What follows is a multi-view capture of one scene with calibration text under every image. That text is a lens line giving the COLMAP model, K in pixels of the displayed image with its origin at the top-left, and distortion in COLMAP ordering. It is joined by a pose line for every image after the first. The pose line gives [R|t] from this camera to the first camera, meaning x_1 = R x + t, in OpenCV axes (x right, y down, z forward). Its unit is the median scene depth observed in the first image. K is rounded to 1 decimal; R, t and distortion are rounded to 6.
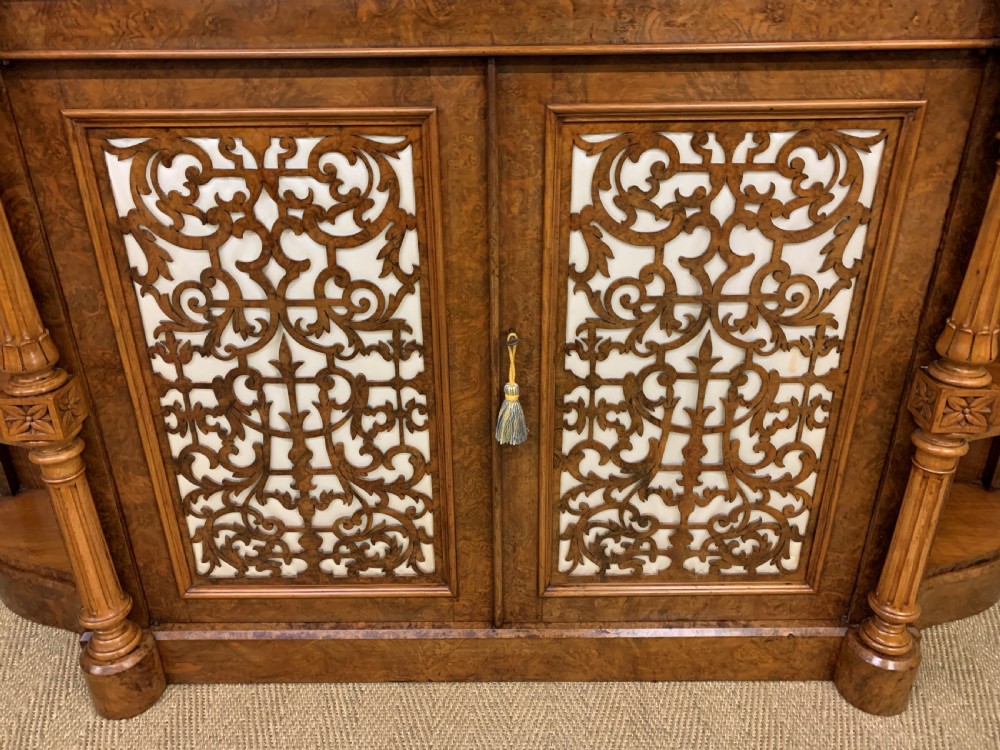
lens RADIAL K [[765.2, 0, 495.3], [0, 765.2, 373.7], [0, 0, 1]] dist [0.039484, -0.041537]
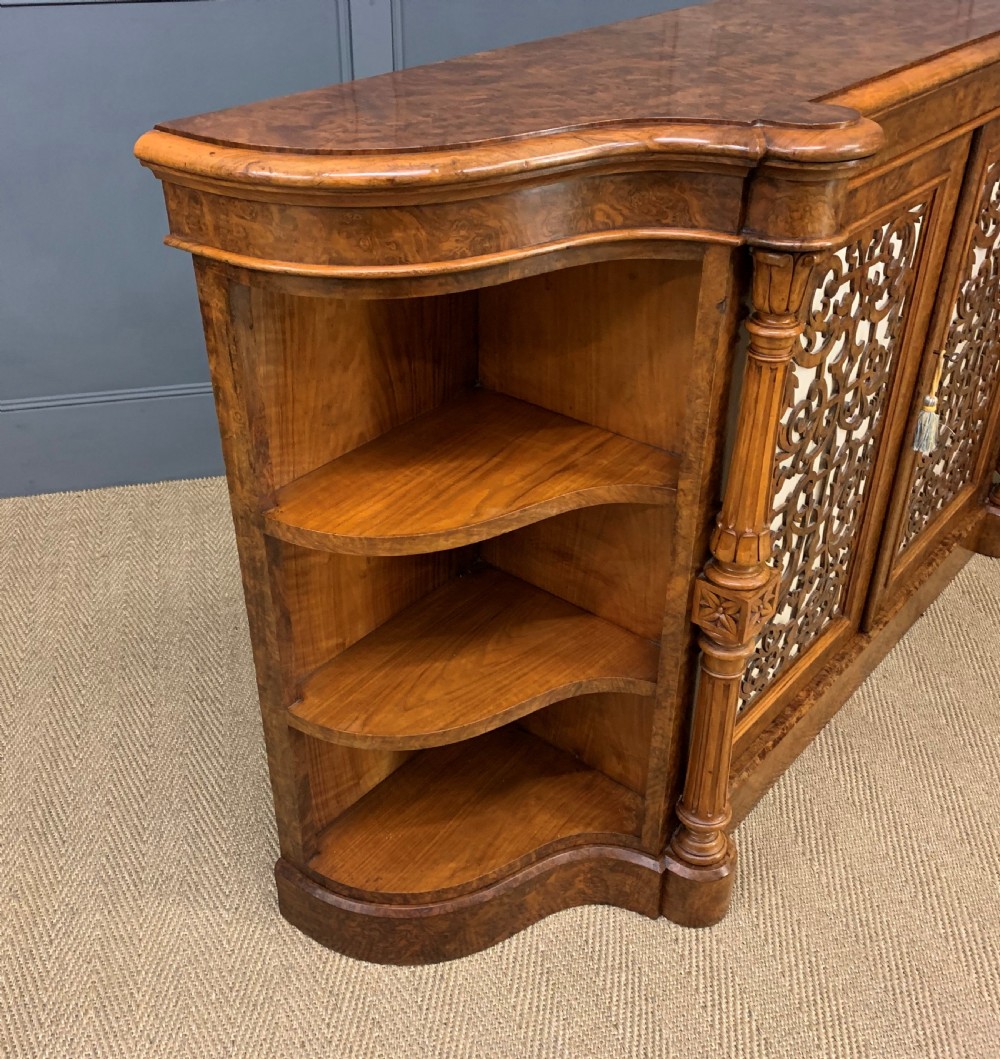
lens RADIAL K [[1129.4, 0, 453.9], [0, 1129.4, 549.5], [0, 0, 1]] dist [0.173826, -0.535318]
pose [[0.656702, -0.412096, 0.631601, -1.548801], [0.331130, 0.910013, 0.249459, -0.421818], [-0.677566, 0.045321, 0.734065, 0.249260]]
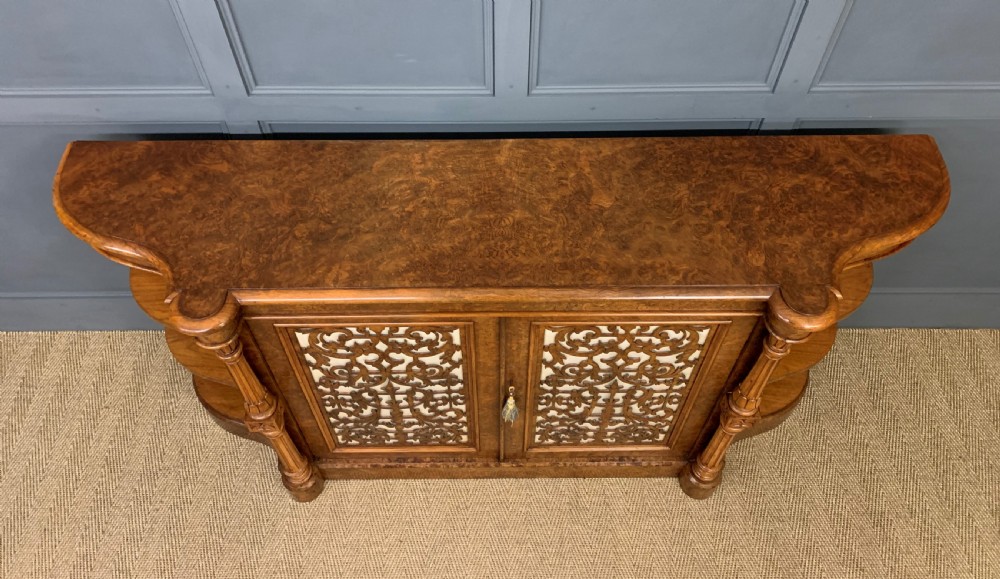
lens RADIAL K [[779.5, 0, 495.1], [0, 779.5, 217.7], [0, 0, 1]] dist [0.046269, -0.006699]
pose [[0.999933, -0.002620, 0.011308, -0.037183], [-0.002615, 0.898309, 0.439356, -1.206575], [-0.011309, -0.439356, 0.898242, -0.521017]]
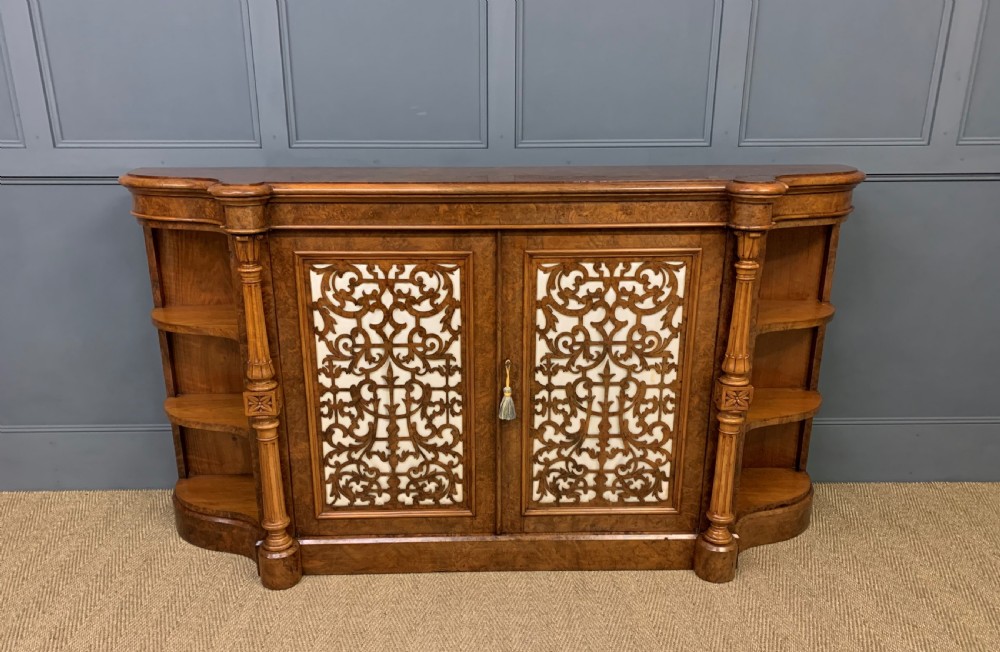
lens RADIAL K [[798.8, 0, 487.2], [0, 798.8, 378.3], [0, 0, 1]] dist [0.109063, -0.118955]
pose [[0.999609, -0.001010, 0.027957, -0.084196], [0.004475, 0.992255, -0.124134, 0.235269], [-0.027615, 0.124211, 0.991871, -0.977580]]
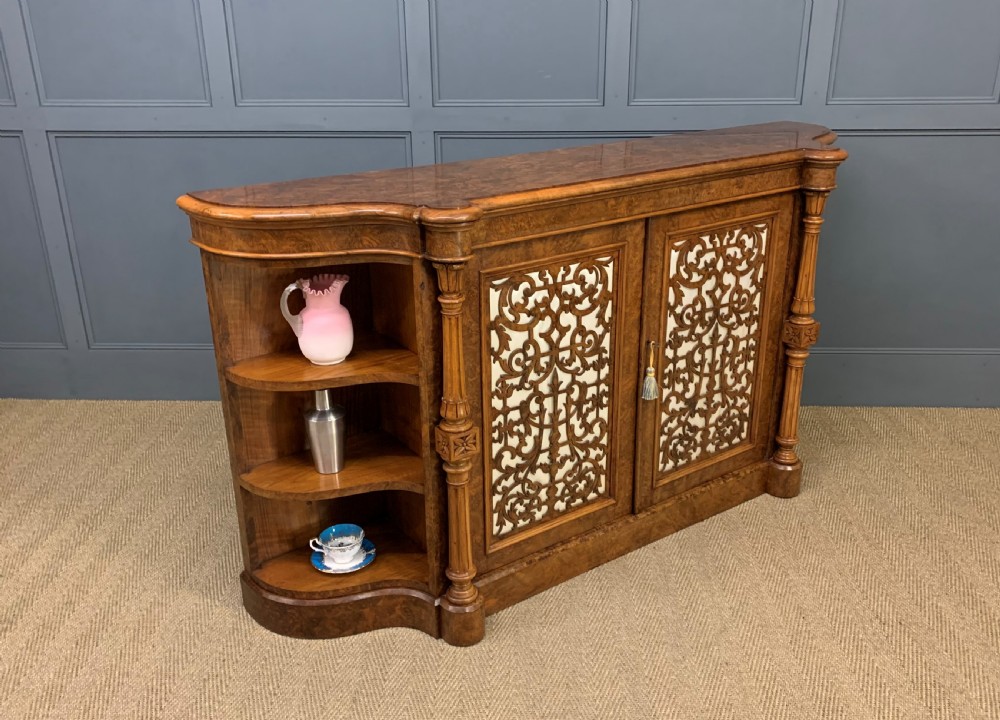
lens RADIAL K [[915.9, 0, 500.0], [0, 915.9, 360.0], [0, 0, 1]] dist [0.065202, -0.003531]
pose [[0.817706, -0.208222, 0.536657, -1.511675], [0.251242, 0.967897, -0.007277, -0.084684], [-0.517913, 0.140781, 0.843769, -0.762444]]
